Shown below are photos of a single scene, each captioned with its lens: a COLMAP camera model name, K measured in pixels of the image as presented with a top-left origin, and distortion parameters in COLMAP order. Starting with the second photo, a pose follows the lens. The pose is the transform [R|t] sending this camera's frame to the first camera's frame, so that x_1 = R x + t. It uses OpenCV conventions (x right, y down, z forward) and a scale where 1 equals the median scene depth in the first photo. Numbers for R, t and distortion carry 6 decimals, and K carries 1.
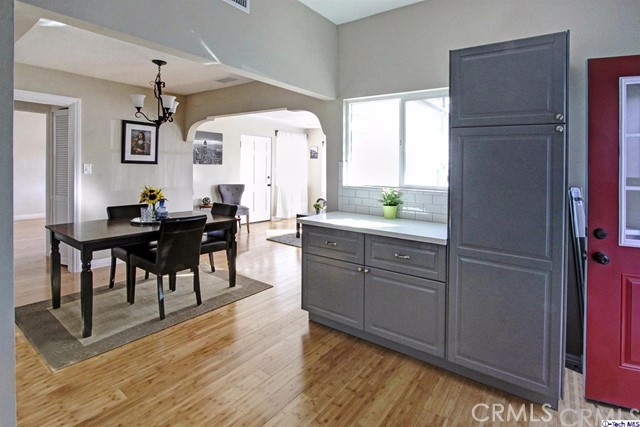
lens RADIAL K [[329.4, 0, 320.8], [0, 329.4, 175.4], [0, 0, 1]] dist [0.001645, 0.000092]
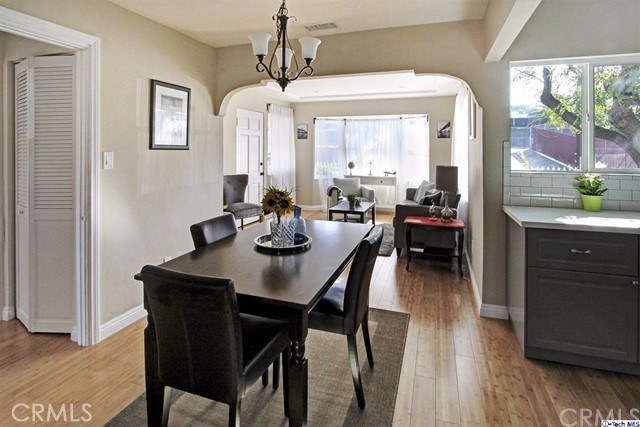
lens RADIAL K [[355.3, 0, 319.7], [0, 355.3, 156.3], [0, 0, 1]] dist [-0.026257, -0.000007]
pose [[0.951977, -0.026829, 0.304992, -0.501696], [0.027604, 0.999617, 0.001773, -0.017101], [-0.304922, 0.006731, 0.952353, 0.278408]]
